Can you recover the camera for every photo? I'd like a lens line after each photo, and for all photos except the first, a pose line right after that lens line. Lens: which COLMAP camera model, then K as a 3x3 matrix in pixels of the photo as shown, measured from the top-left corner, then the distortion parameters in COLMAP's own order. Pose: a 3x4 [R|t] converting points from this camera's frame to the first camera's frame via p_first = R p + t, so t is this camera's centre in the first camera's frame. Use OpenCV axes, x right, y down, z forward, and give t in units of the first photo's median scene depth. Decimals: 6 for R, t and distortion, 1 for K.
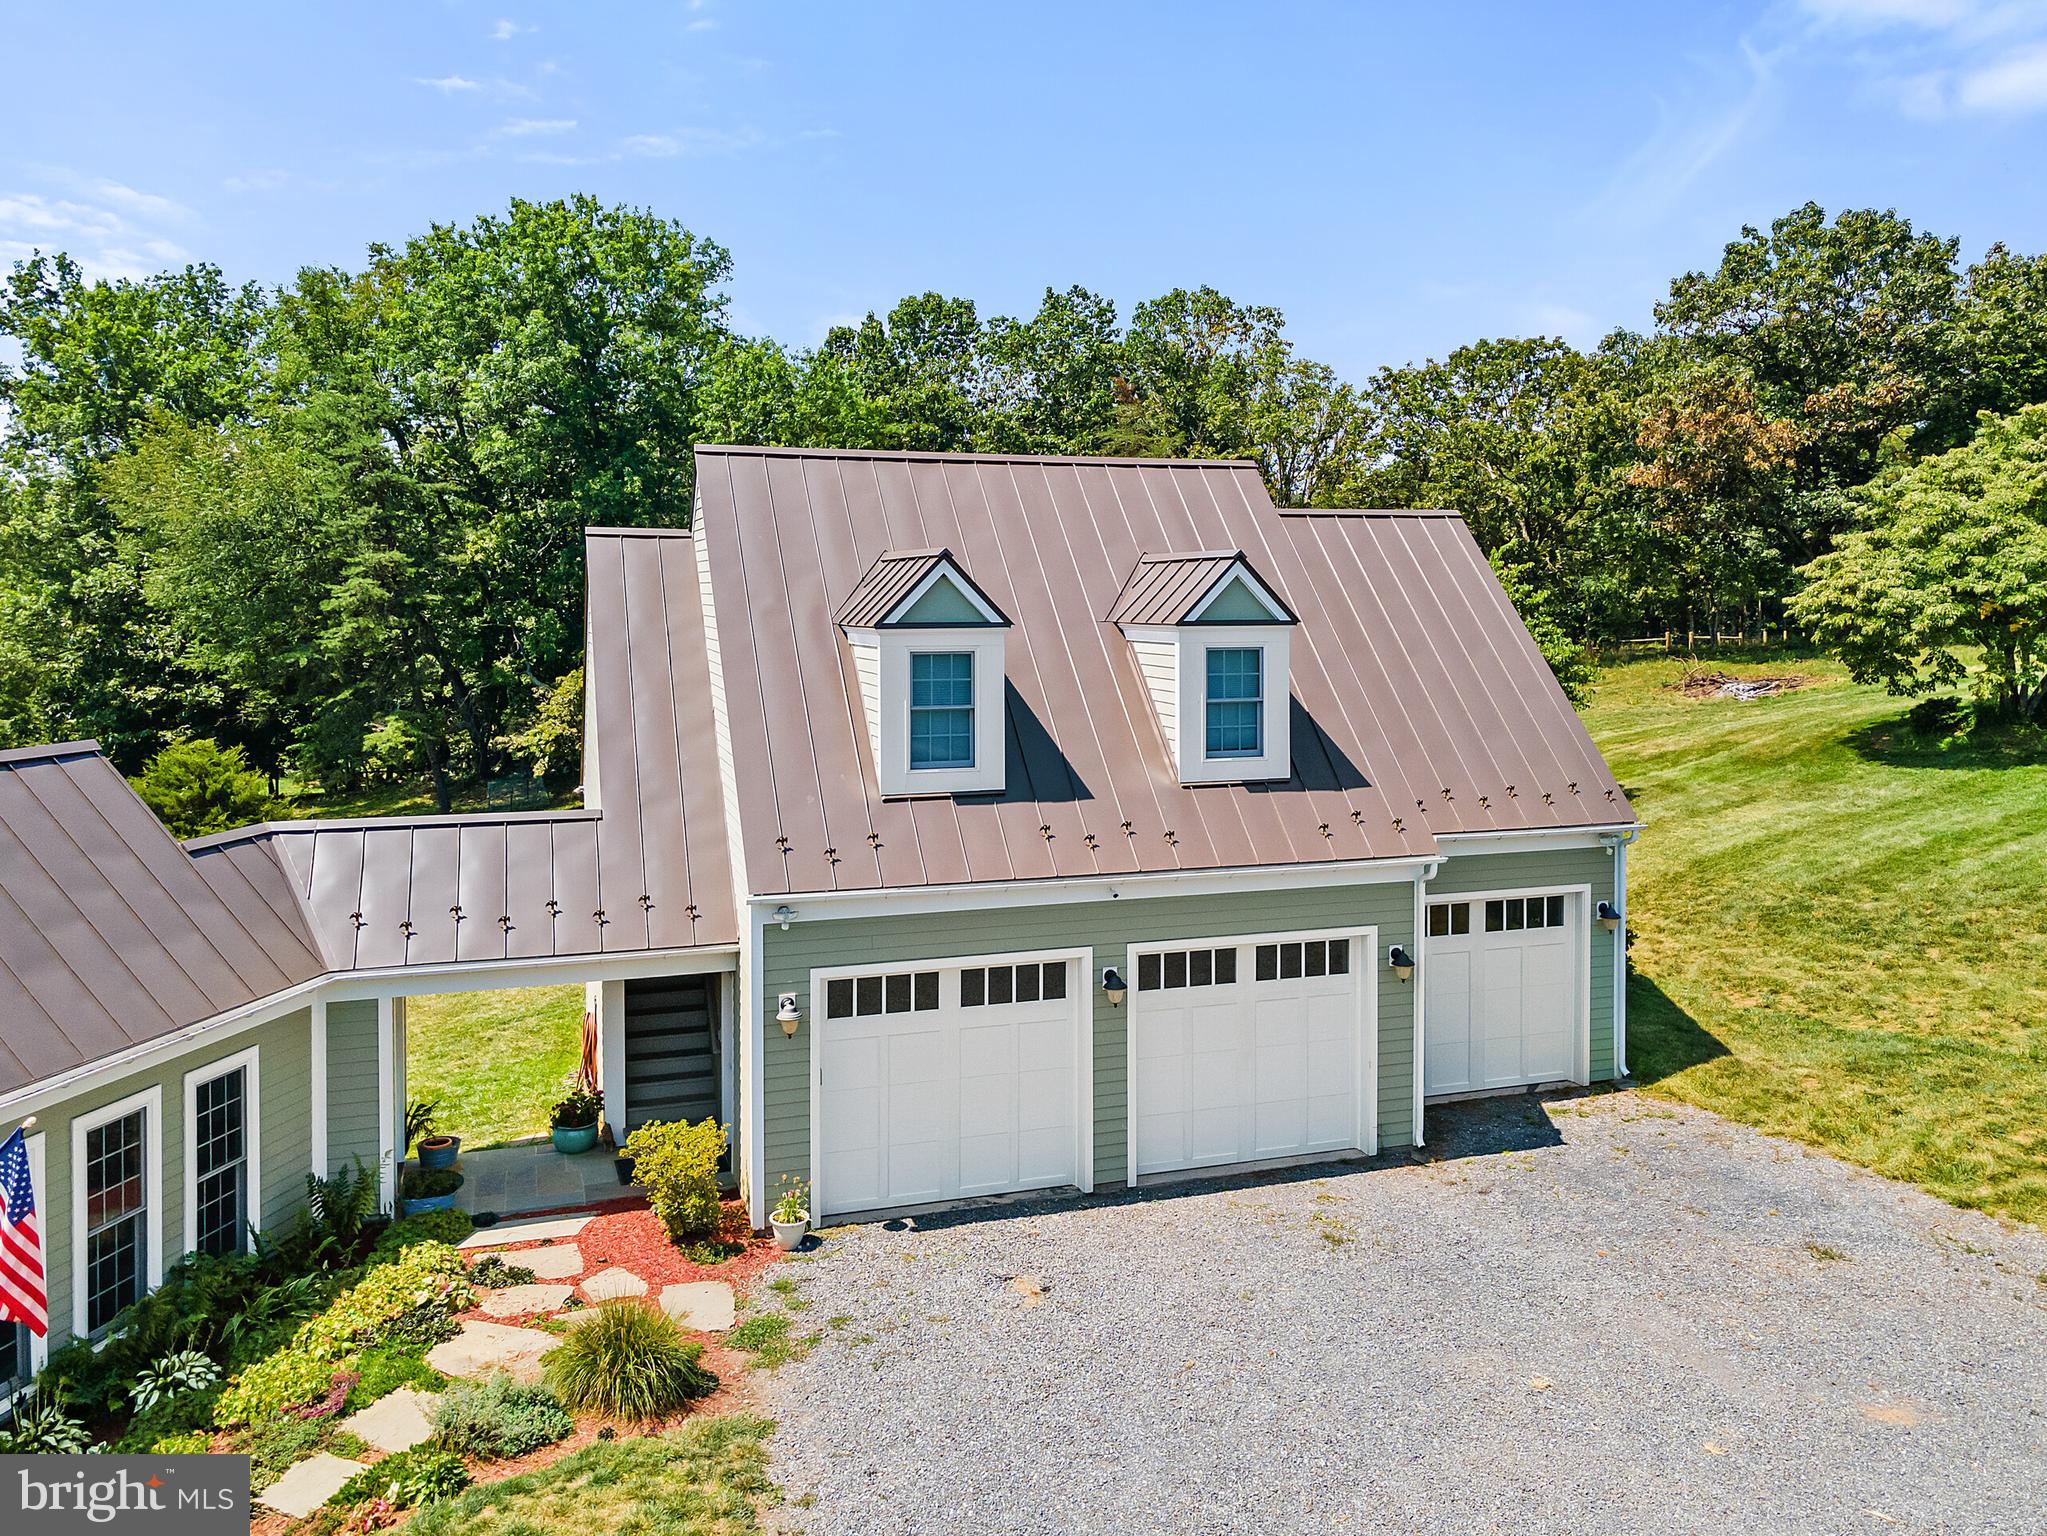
lens RADIAL K [[1543.8, 0, 1039.4], [0, 1543.8, 632.2], [0, 0, 1]] dist [0.025092, 0.026905]
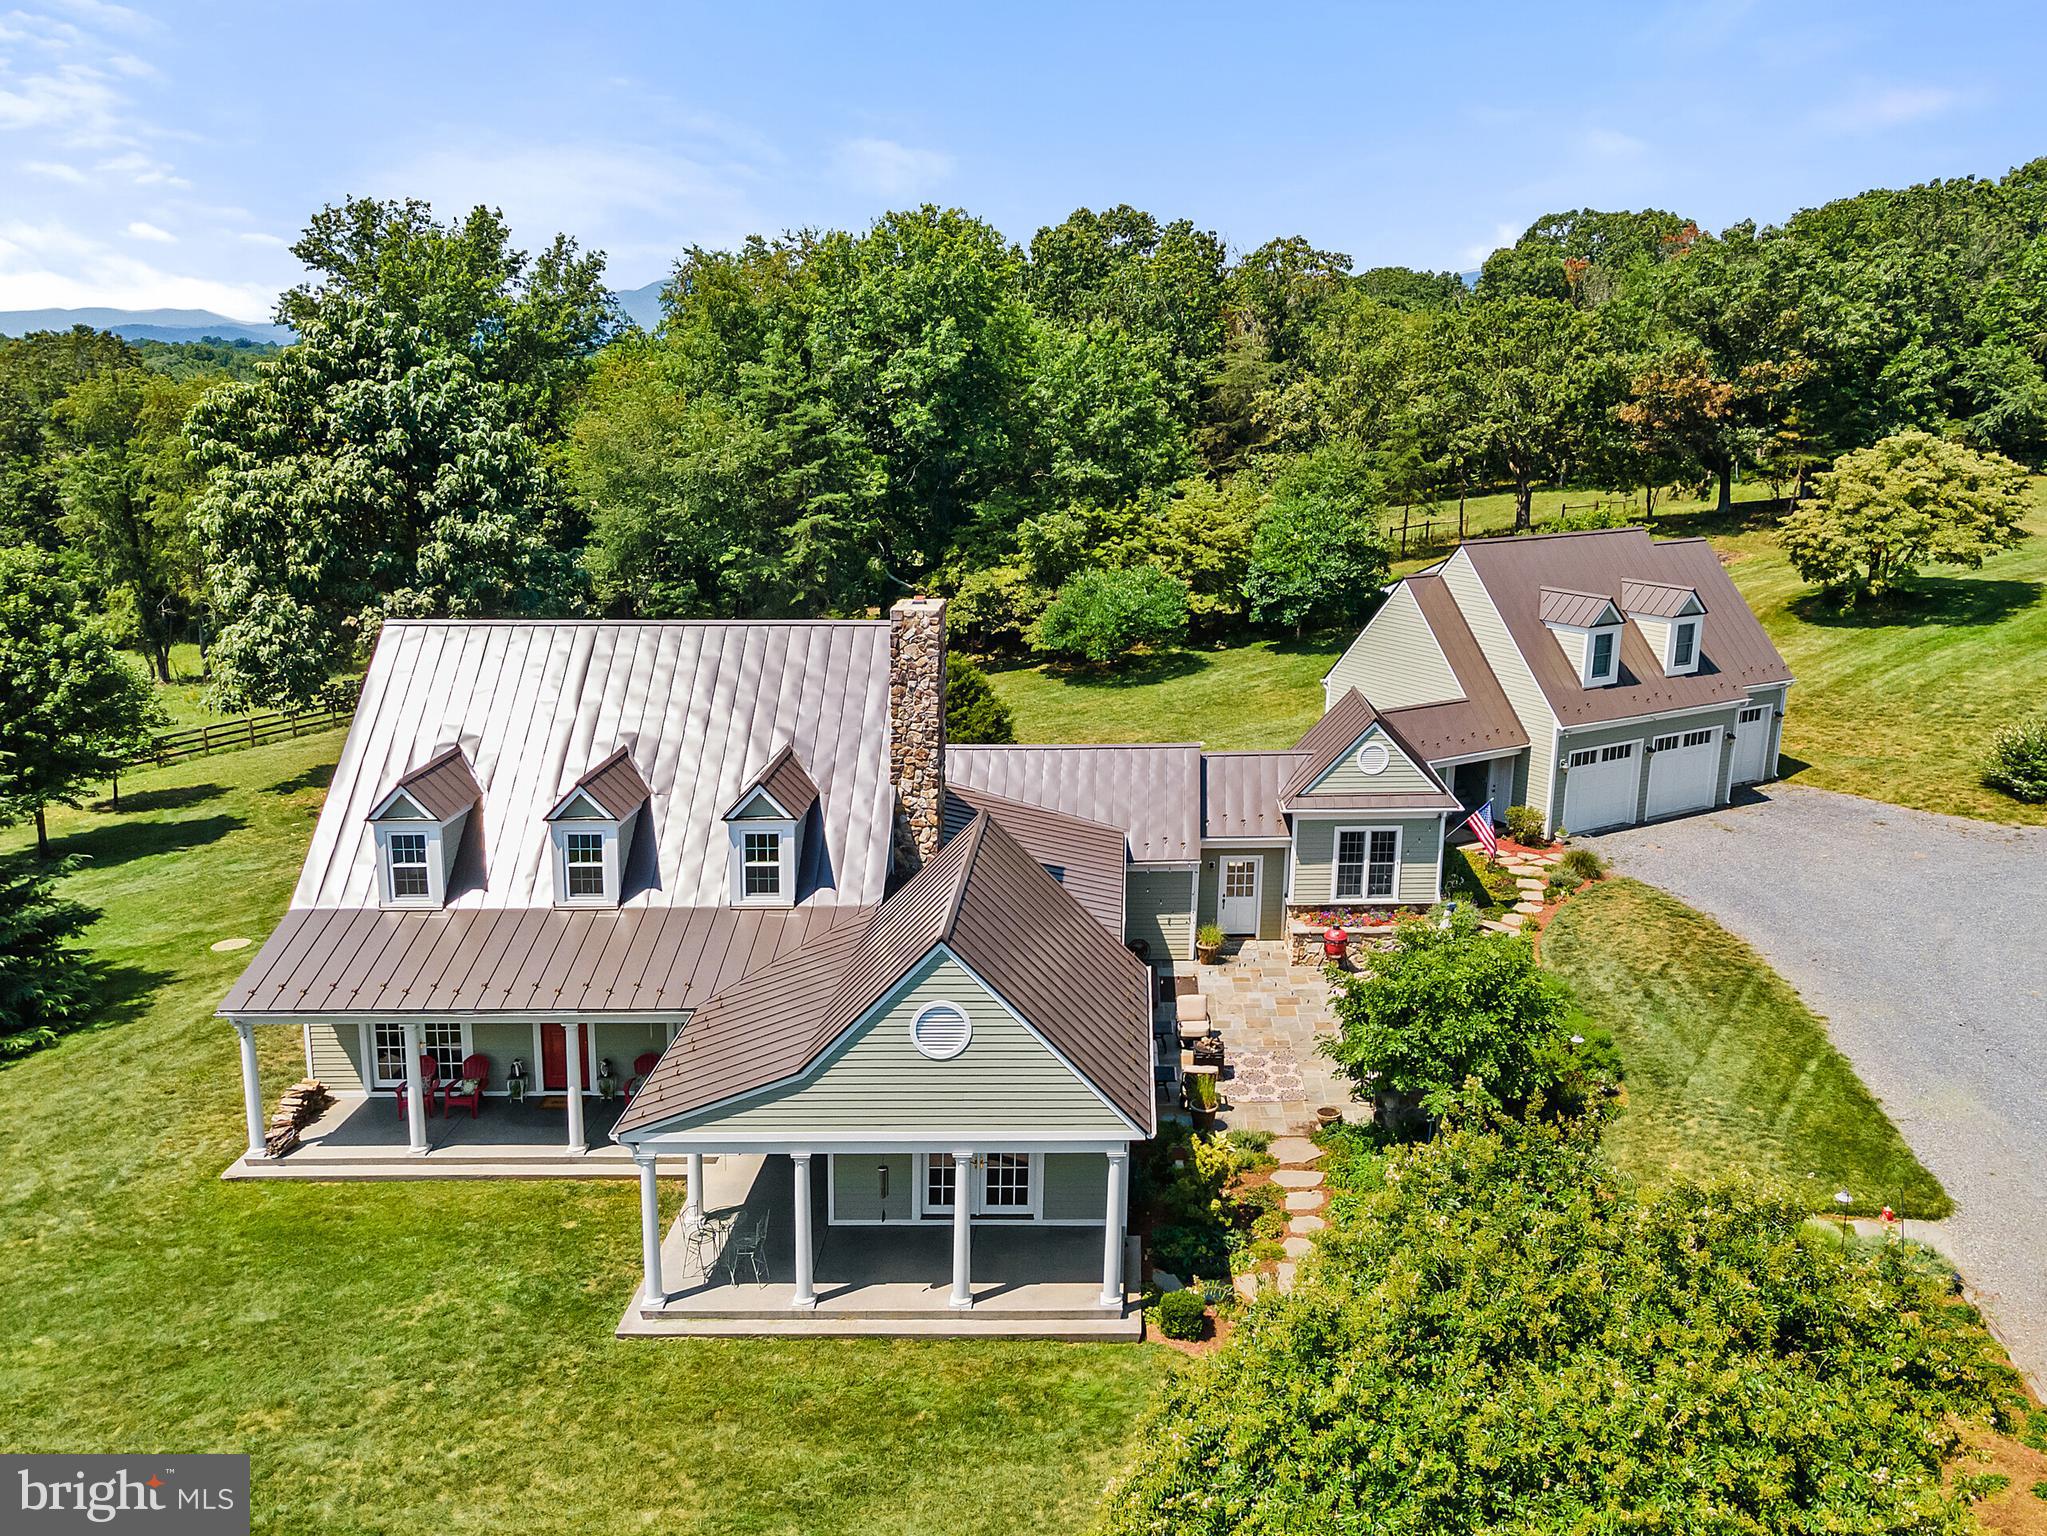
lens RADIAL K [[1543.8, 0, 1135.2], [0, 1543.8, 876.0], [0, 0, 1]] dist [0.025092, 0.026905]
pose [[0.975431, -0.073404, 0.207717, -1.198368], [0.010716, 0.957552, 0.288062, -0.306347], [-0.220045, -0.278759, 0.934812, -1.210293]]
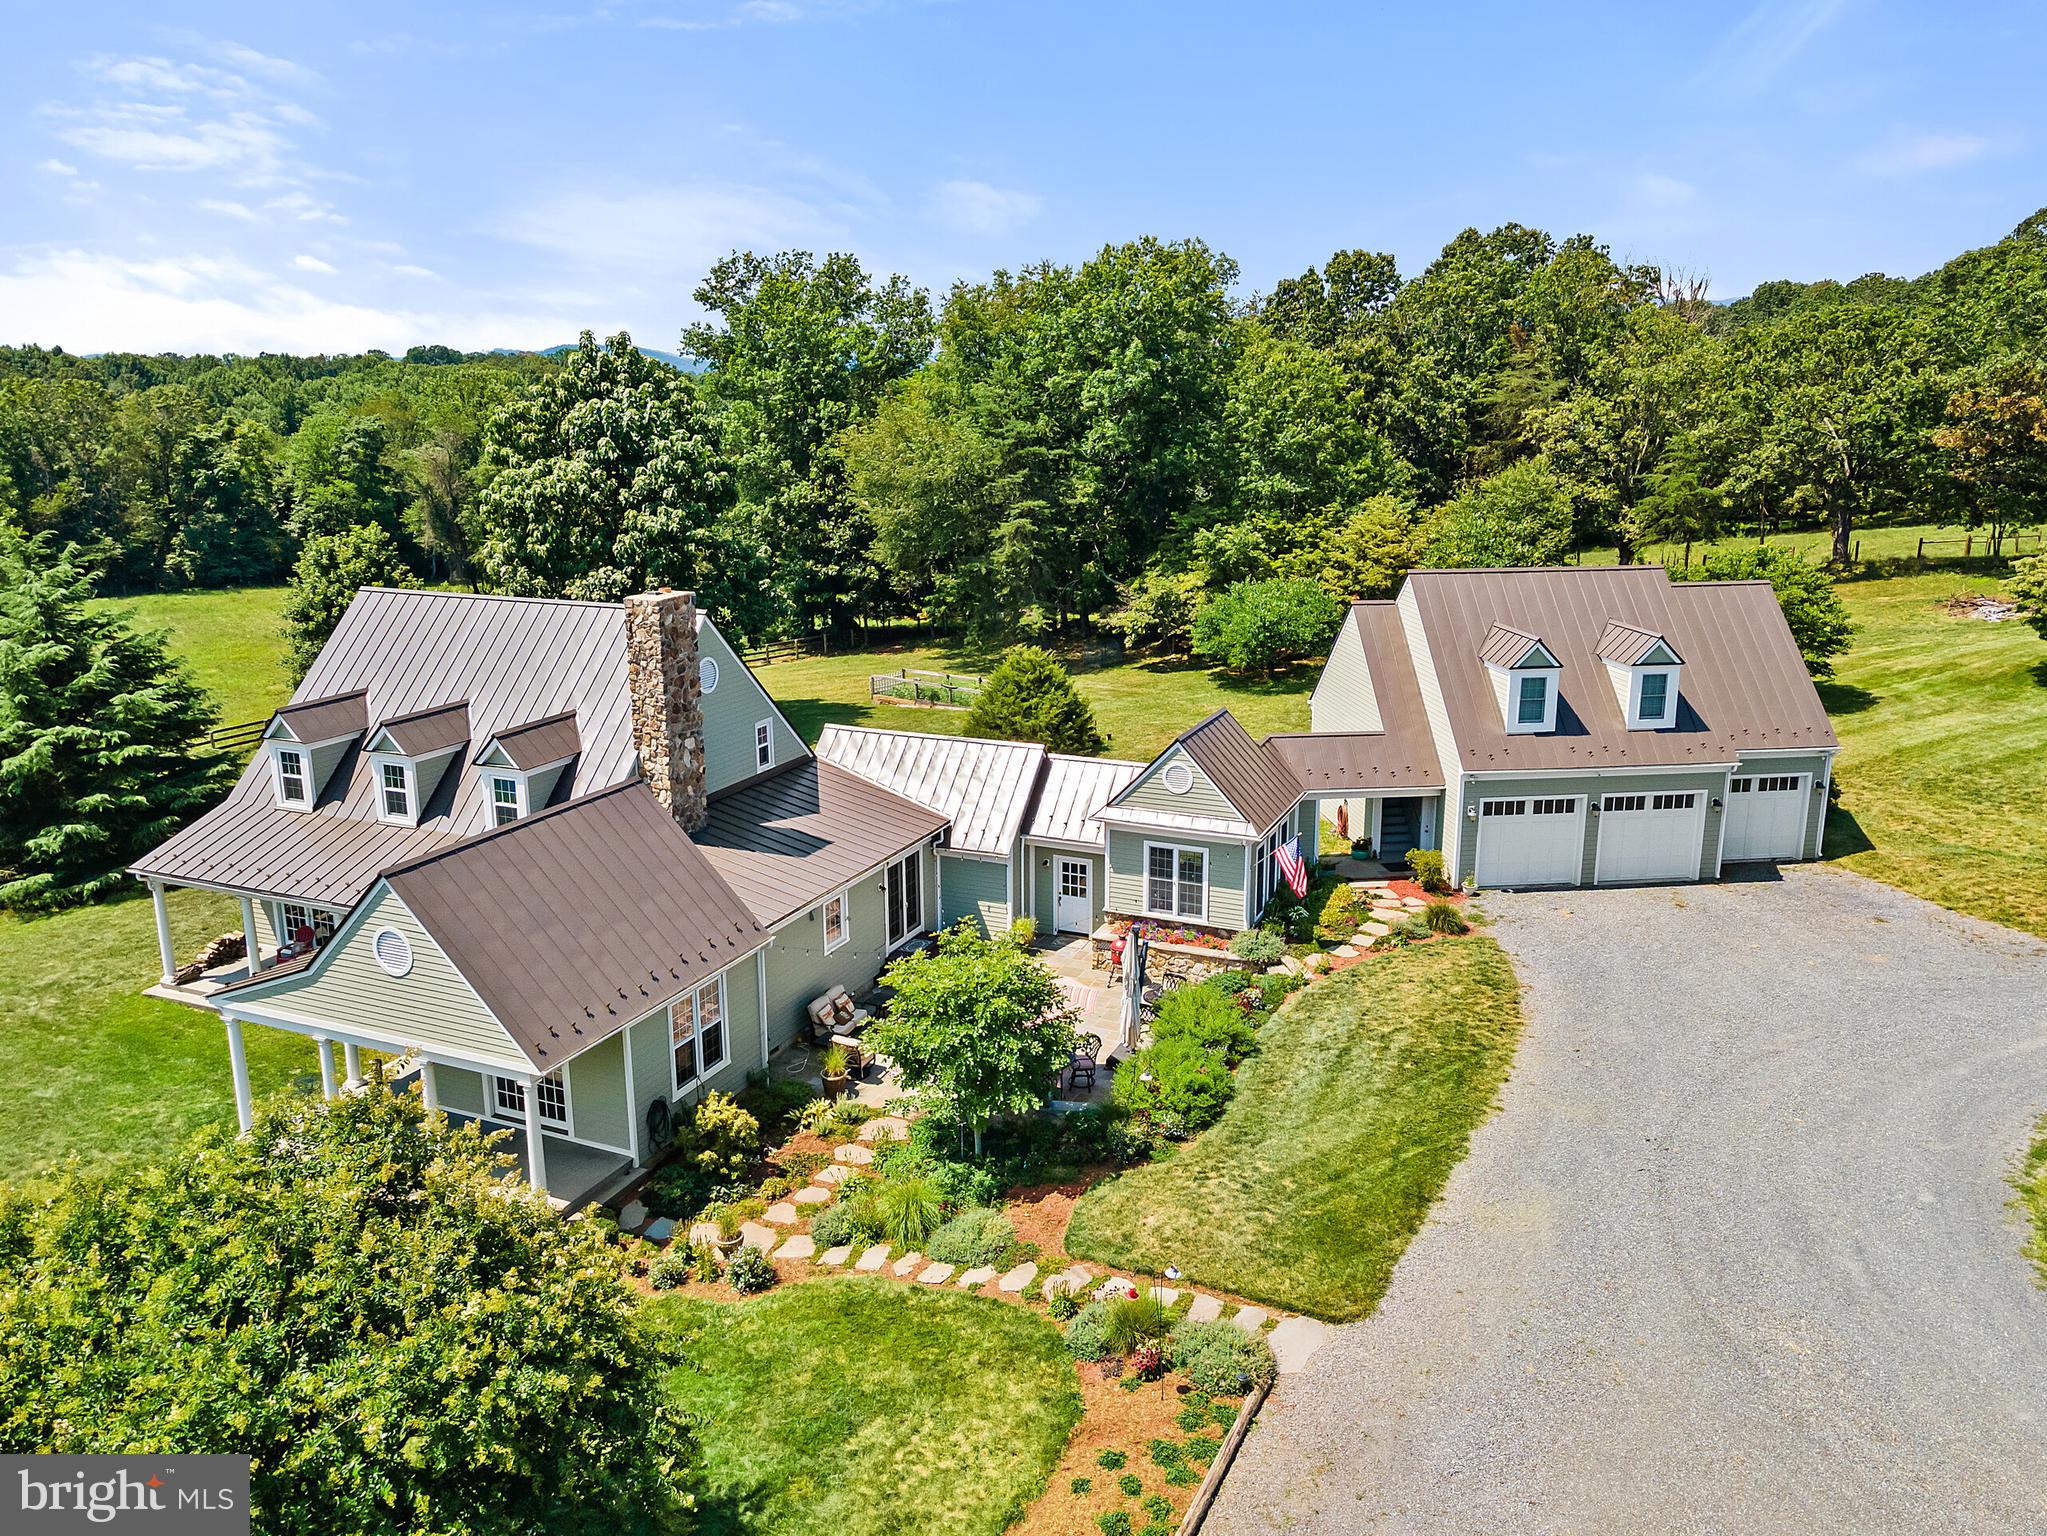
lens RADIAL K [[1543.8, 0, 1028.5], [0, 1543.8, 734.9], [0, 0, 1]] dist [0.025092, 0.026905]
pose [[0.981696, 0.040515, -0.186095, -0.327586], [-0.002334, 0.979598, 0.200955, -0.330244], [0.190440, -0.196842, 0.961762, -1.322850]]
